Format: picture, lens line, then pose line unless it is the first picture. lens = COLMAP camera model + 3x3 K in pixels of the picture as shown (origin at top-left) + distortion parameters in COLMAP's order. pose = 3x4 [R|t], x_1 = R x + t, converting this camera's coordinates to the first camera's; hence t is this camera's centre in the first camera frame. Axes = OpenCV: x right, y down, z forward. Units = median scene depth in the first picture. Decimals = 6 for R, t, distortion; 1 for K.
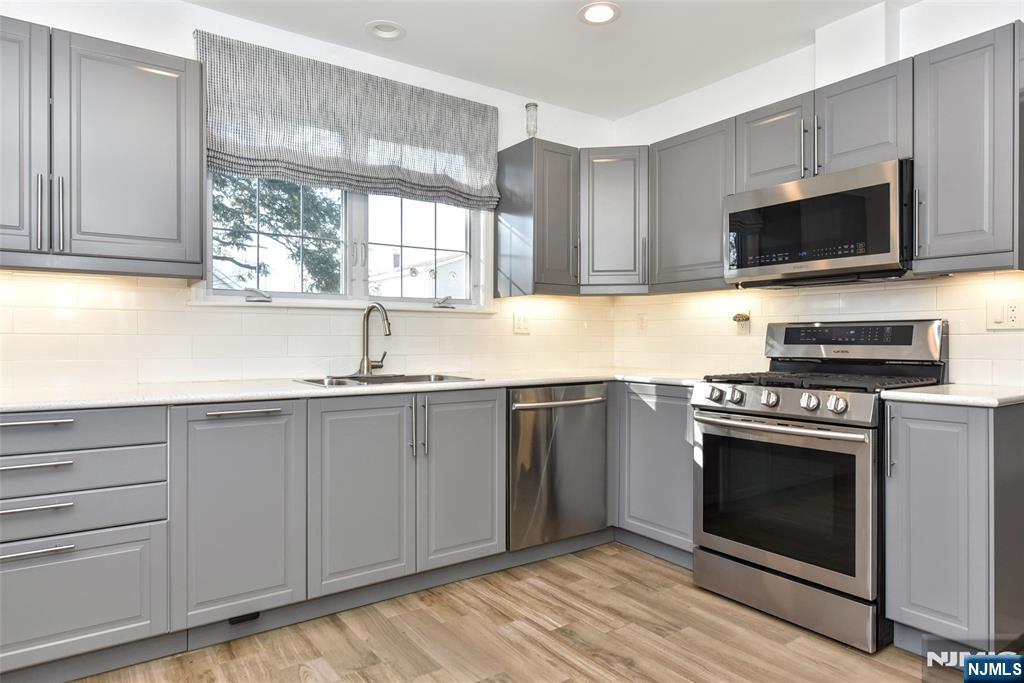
lens RADIAL K [[633.2, 0, 514.7], [0, 633.2, 338.8], [0, 0, 1]] dist [-0.001000, -0.000624]
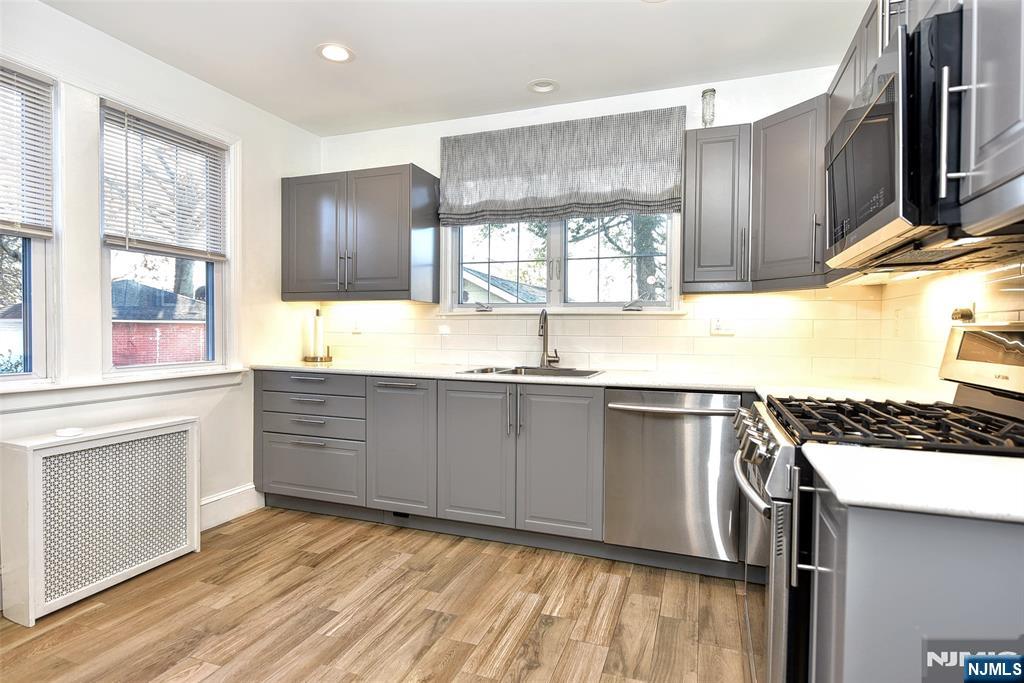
lens RADIAL K [[545.4, 0, 509.9], [0, 545.4, 339.7], [0, 0, 1]] dist [0.000561, 0.003033]
pose [[0.549787, 0.019961, -0.835066, 0.690422], [-0.007941, 0.999794, 0.018671, -0.018413], [0.835267, -0.003634, 0.549832, 0.389347]]
